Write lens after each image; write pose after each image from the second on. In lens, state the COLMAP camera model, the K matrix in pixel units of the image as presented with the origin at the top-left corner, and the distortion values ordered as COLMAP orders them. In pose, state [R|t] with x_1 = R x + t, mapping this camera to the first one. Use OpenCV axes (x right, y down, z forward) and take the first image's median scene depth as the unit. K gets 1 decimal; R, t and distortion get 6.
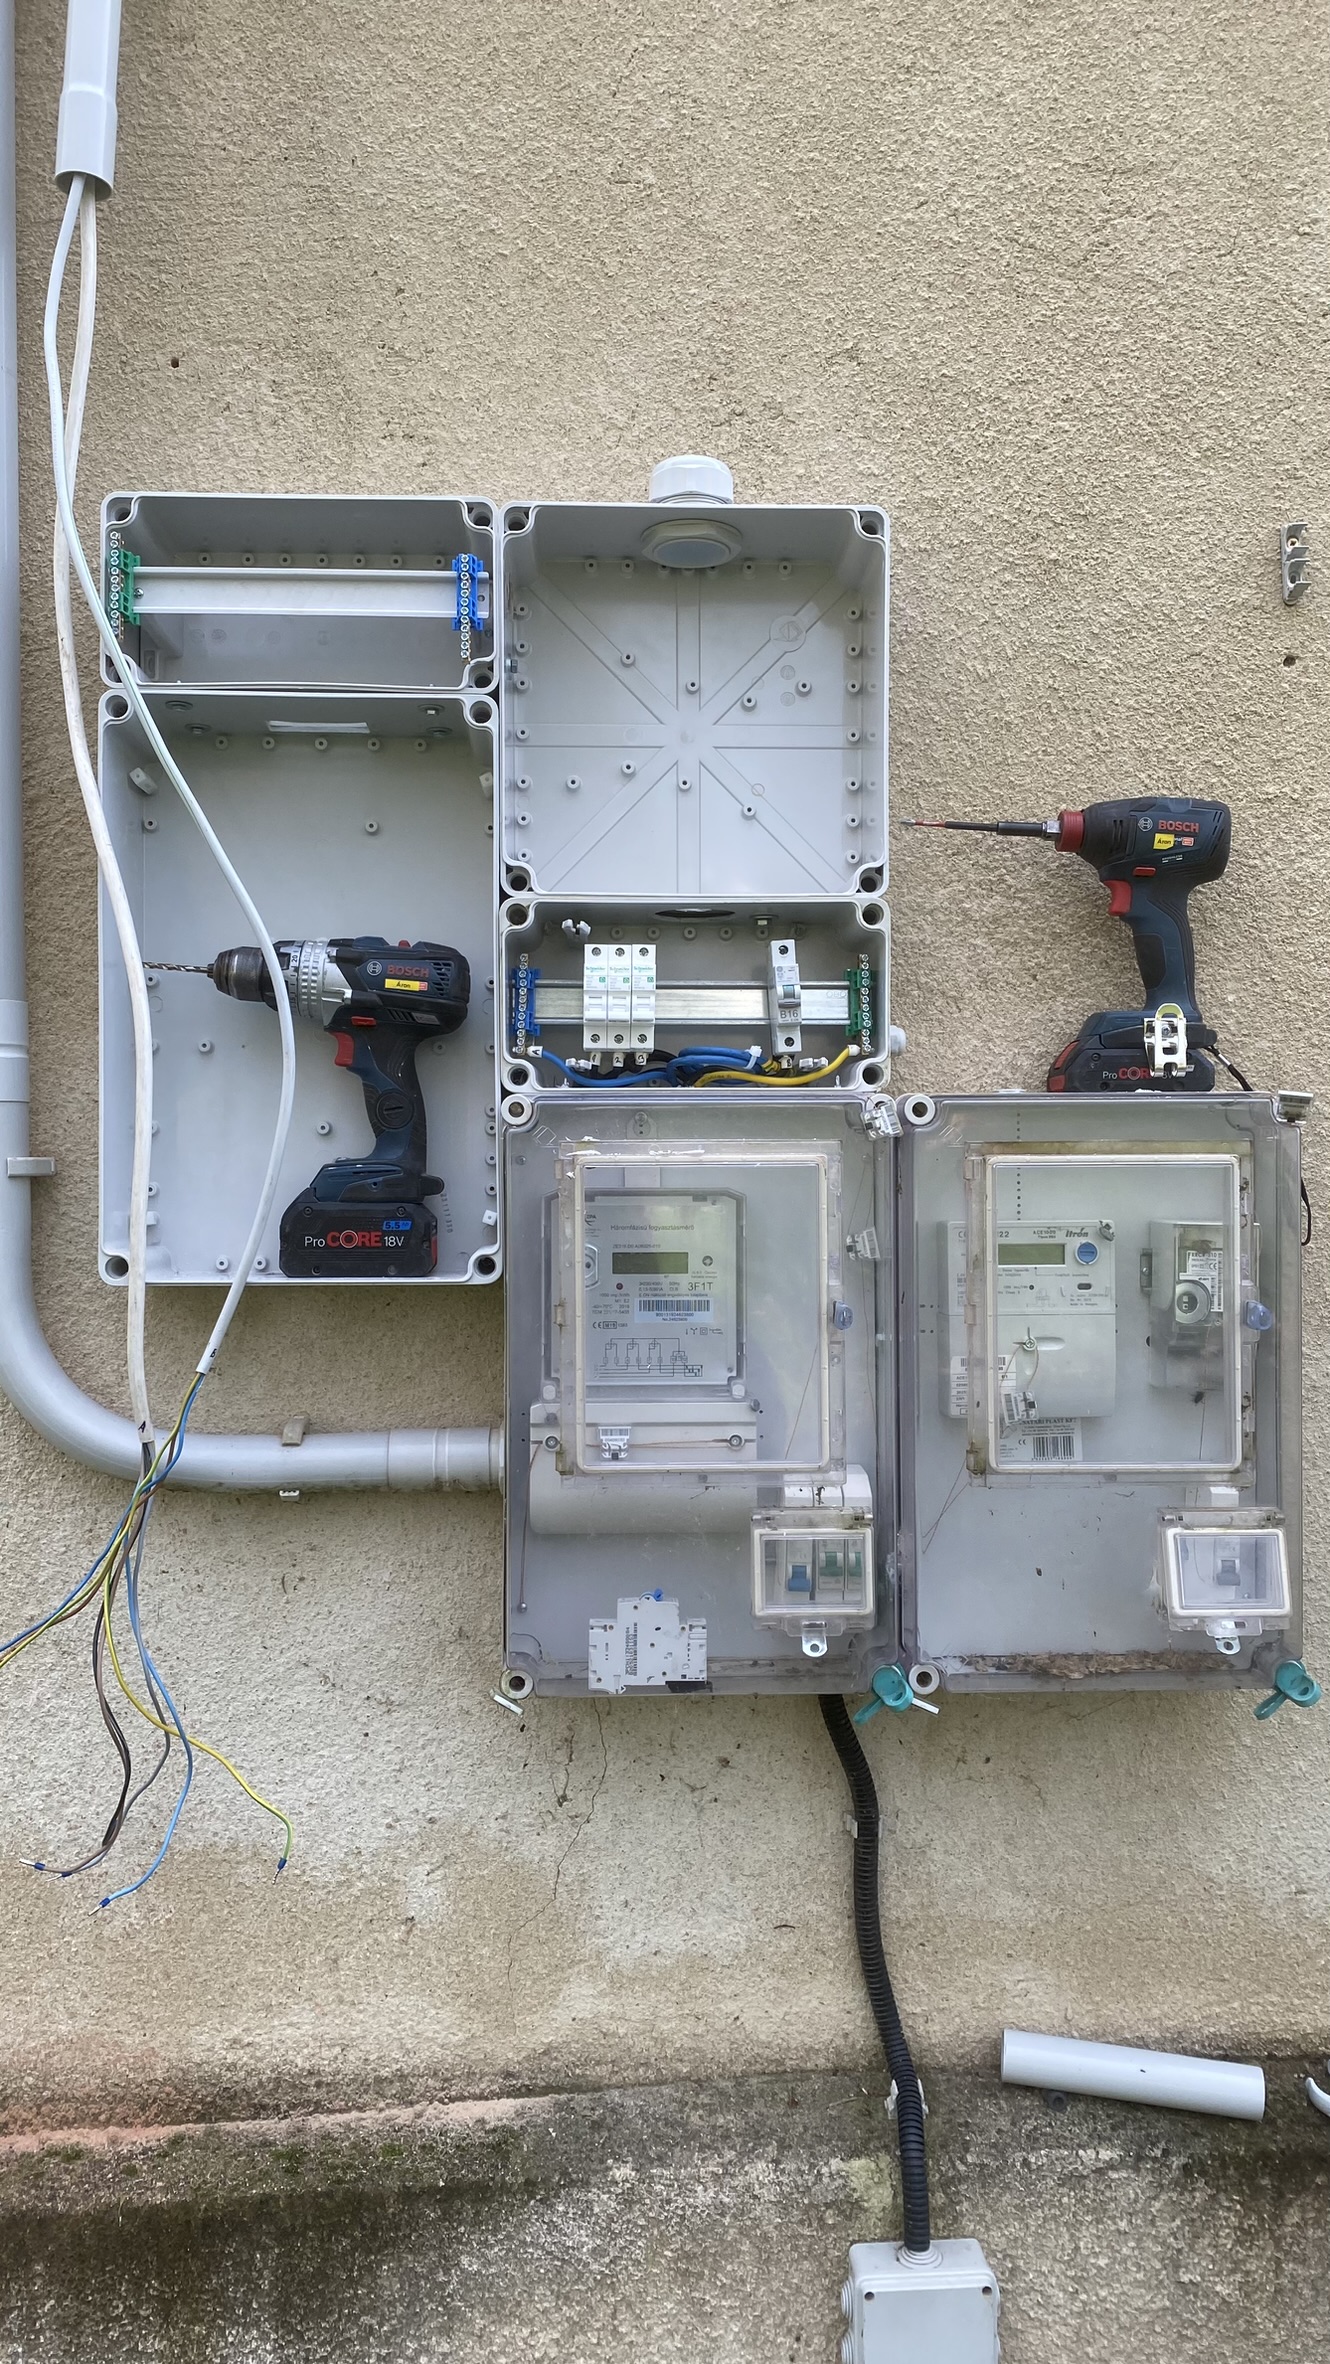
lens RADIAL K [[1801.3, 0, 675.5], [0, 1801.3, 1184.0], [0, 0, 1]] dist [-0.001394, -0.002135]
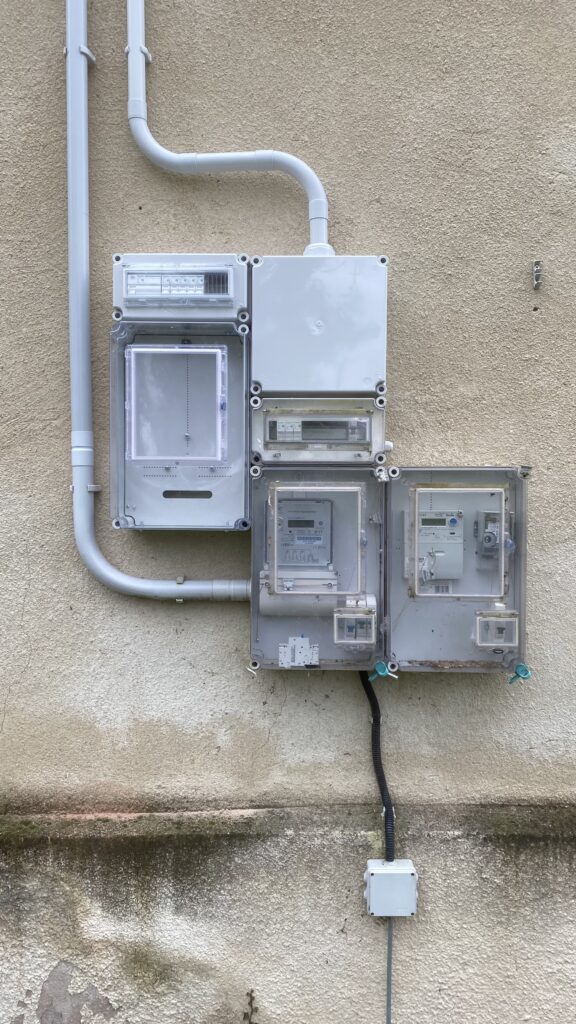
lens RADIAL K [[780.2, 0, 283.9], [0, 780.2, 511.3], [0, 0, 1]] dist [-0.001394, -0.002135]
pose [[0.997753, 0.010387, -0.066197, 0.038446], [-0.008209, 0.999419, 0.033090, -0.016642], [0.066502, -0.032472, 0.997258, -0.245296]]
